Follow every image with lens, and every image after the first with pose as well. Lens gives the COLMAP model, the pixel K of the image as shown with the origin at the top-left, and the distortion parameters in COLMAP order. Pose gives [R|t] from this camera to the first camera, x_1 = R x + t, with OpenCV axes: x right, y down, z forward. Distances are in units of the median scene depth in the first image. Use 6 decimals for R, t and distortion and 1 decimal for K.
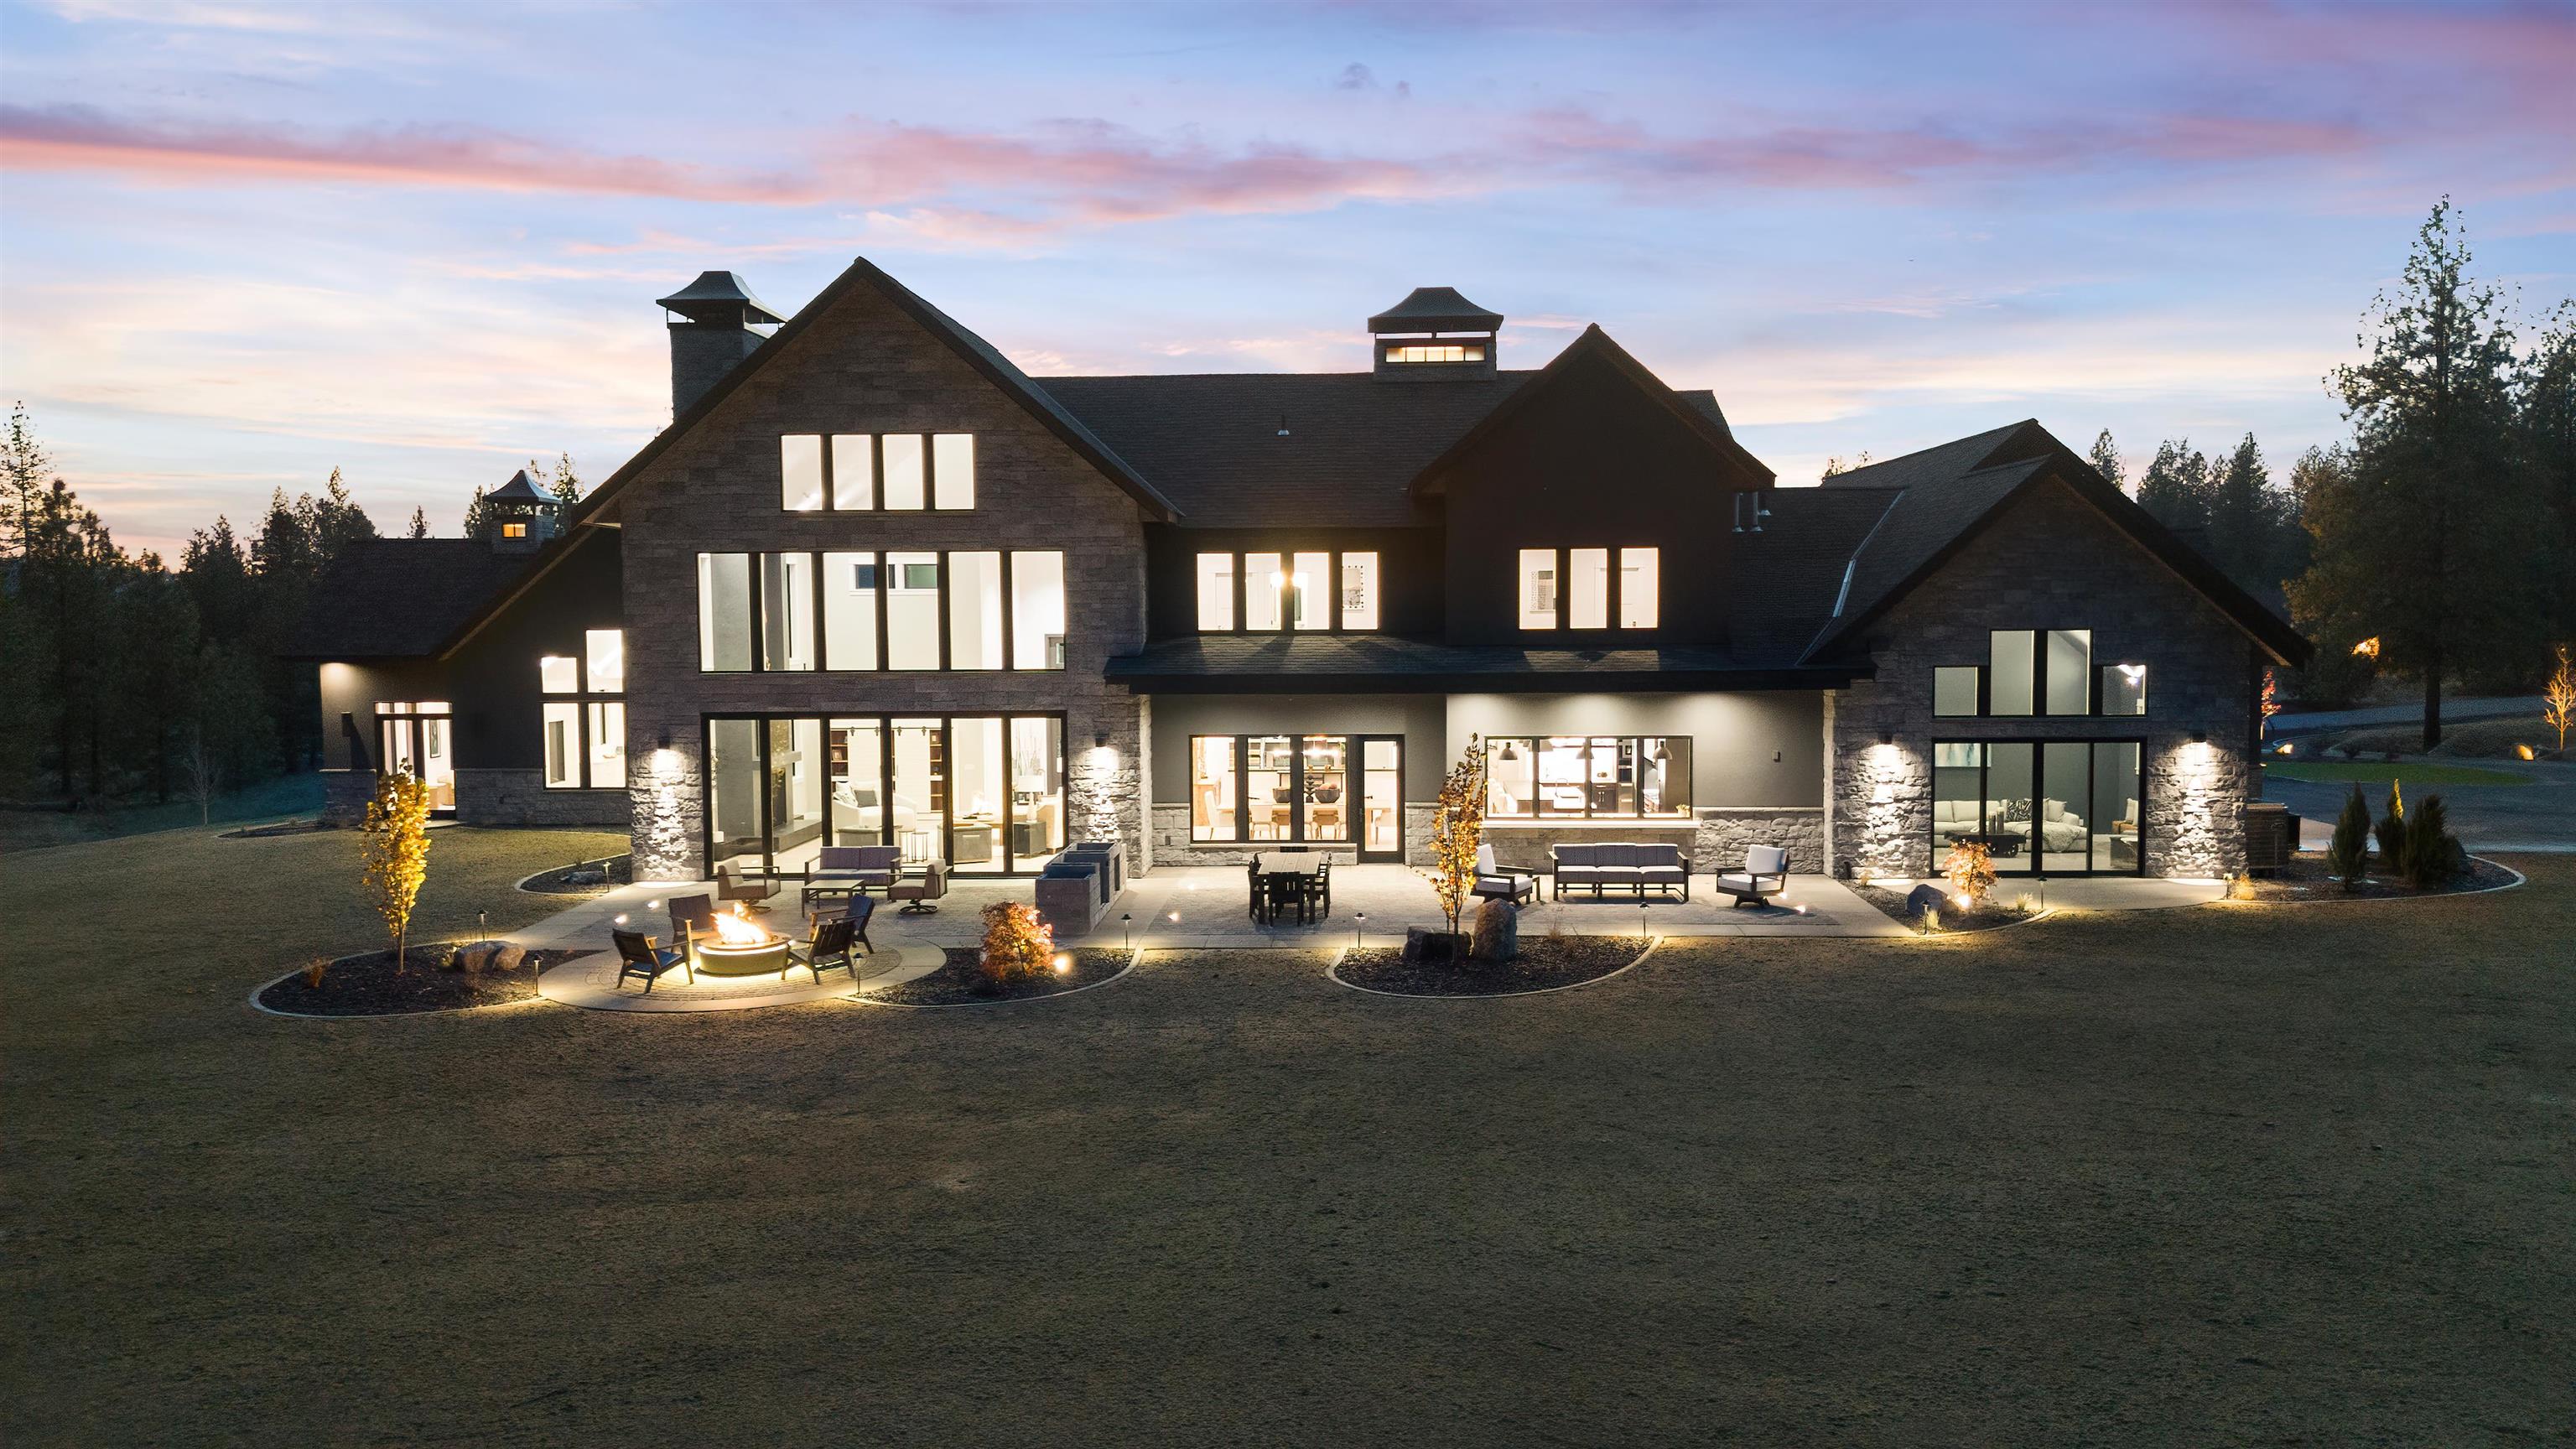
lens RADIAL K [[1866.0, 0, 1326.6], [0, 1866.0, 724.8], [0, 0, 1]] dist [-0.003841, -0.004355]
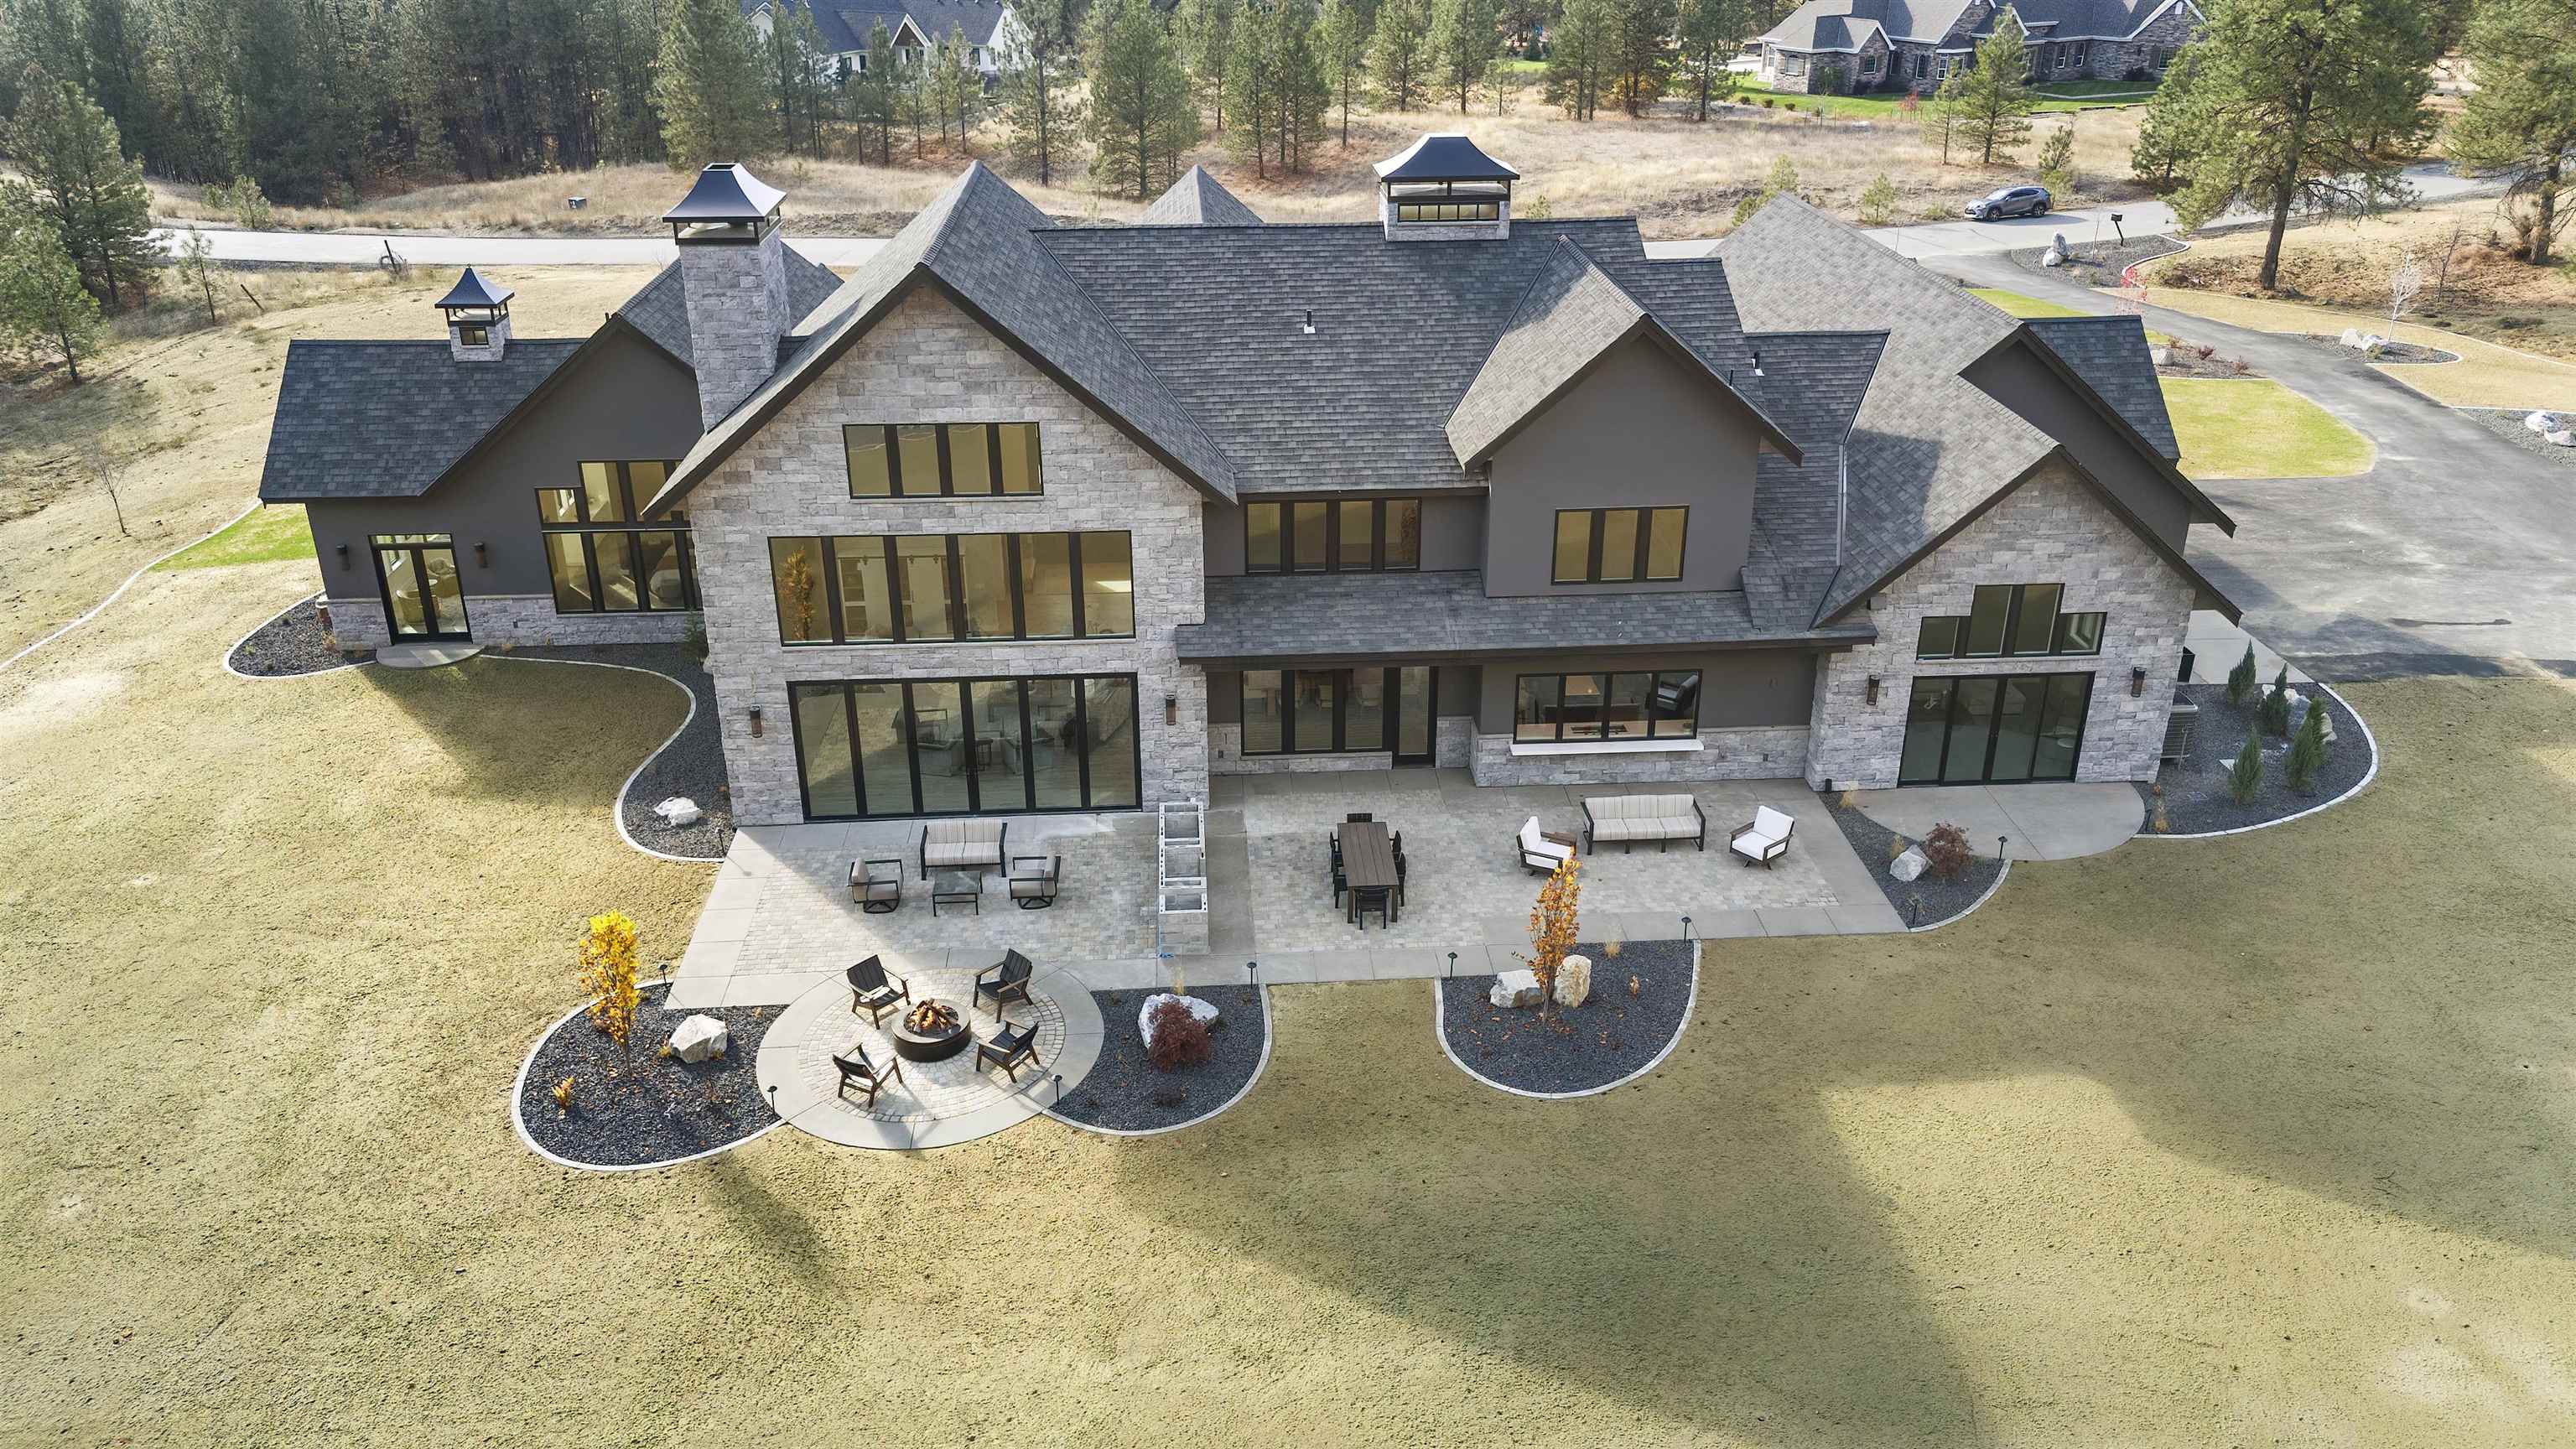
lens RADIAL K [[1843.8, 0, 1288.0], [0, 1843.8, 724.5], [0, 0, 1]] dist [0.001838, -0.003231]
pose [[0.995782, -0.032962, 0.085630, -0.145553], [-0.000336, 0.931926, 0.362647, -0.367910], [-0.091754, -0.361146, 0.927984, -0.004355]]
